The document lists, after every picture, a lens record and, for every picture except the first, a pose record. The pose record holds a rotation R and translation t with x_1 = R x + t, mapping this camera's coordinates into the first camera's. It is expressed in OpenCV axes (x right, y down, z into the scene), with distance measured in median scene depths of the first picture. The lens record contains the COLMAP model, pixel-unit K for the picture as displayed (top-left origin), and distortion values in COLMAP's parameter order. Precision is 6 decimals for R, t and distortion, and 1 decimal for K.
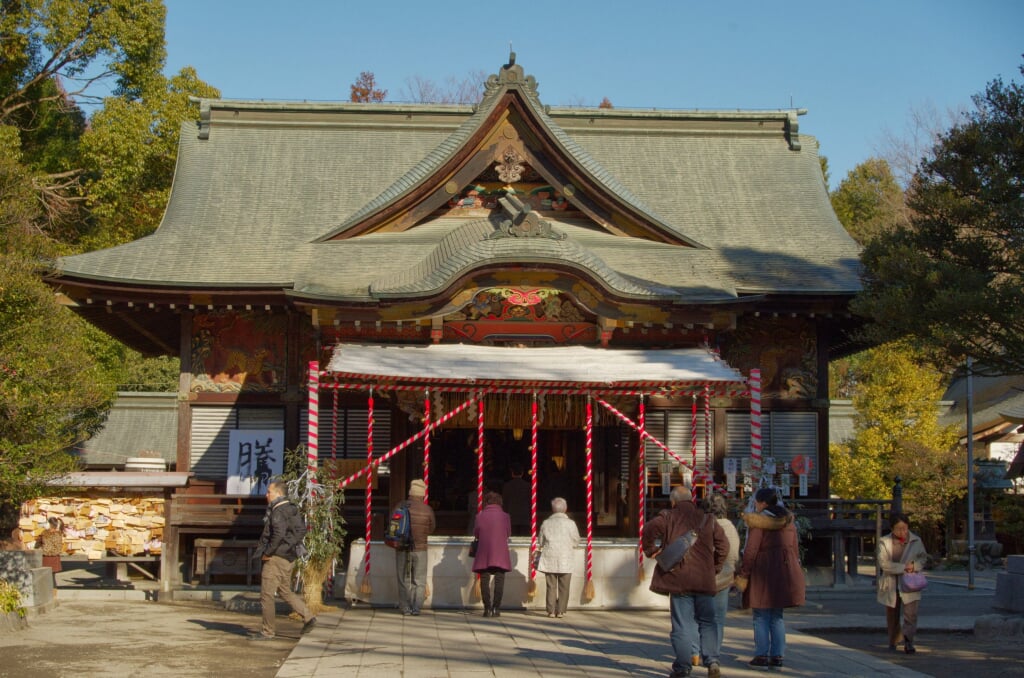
lens RADIAL K [[1470.1, 0, 512.0], [0, 1470.1, 339.0], [0, 0, 1]] dist [0.026815, -0.019695]
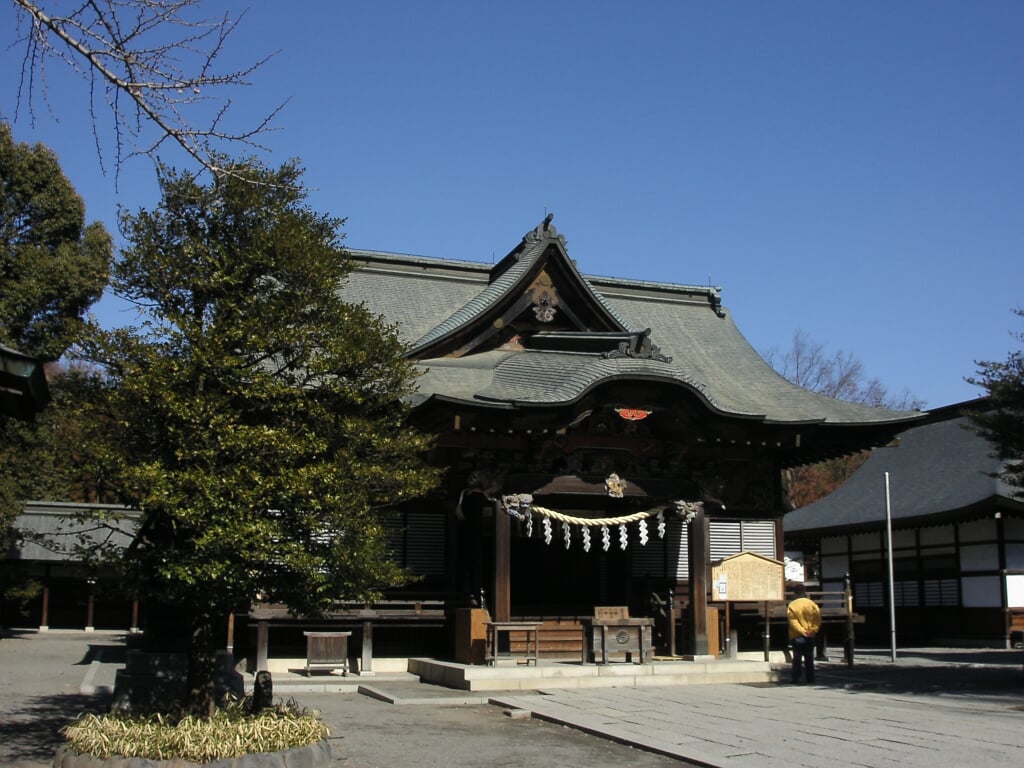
lens RADIAL K [[996.0, 0, 508.2], [0, 996.0, 404.5], [0, 0, 1]] dist [-0.006633, -0.001183]
pose [[0.968420, 0.043294, 0.245536, -0.225051], [-0.024795, 0.996650, -0.077938, 0.022545], [-0.248088, 0.069389, 0.966249, 0.244234]]
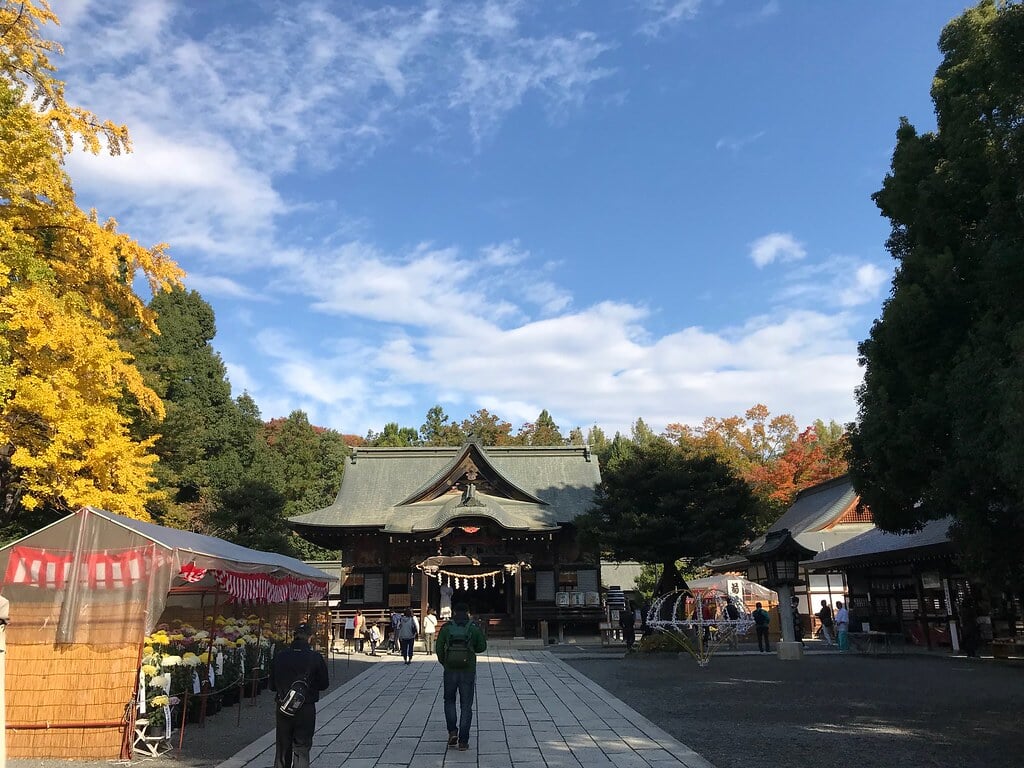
lens RADIAL K [[712.5, 0, 512.0], [0, 712.5, 384.0], [0, 0, 1]] dist [0.004829, 0.000594]
pose [[0.999637, -0.026704, -0.003499, 0.078229], [0.025541, 0.981175, -0.191424, -0.031684], [0.008545, 0.191266, 0.981501, -0.255026]]
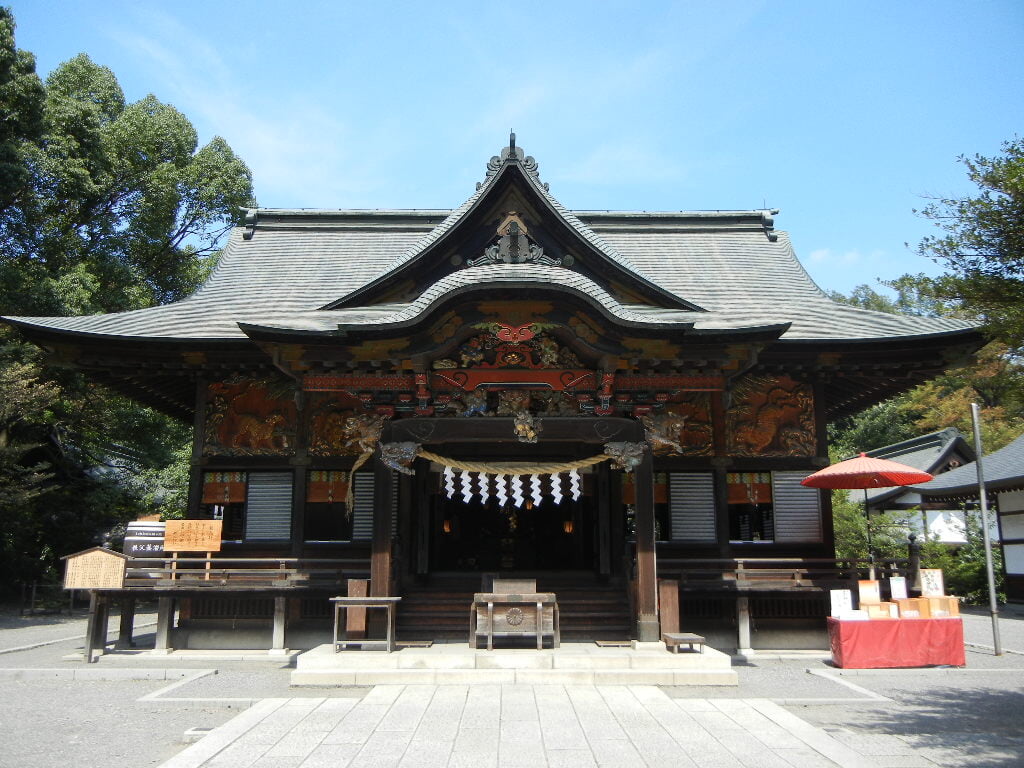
lens RADIAL K [[828.3, 0, 512.0], [0, 828.3, 384.0], [0, 0, 1]] dist [0.052850, 0.002569]
pose [[0.998740, -0.017975, -0.046865, 0.024883], [0.013747, 0.995934, -0.089028, 0.039267], [0.048274, 0.088272, 0.994926, 0.421279]]
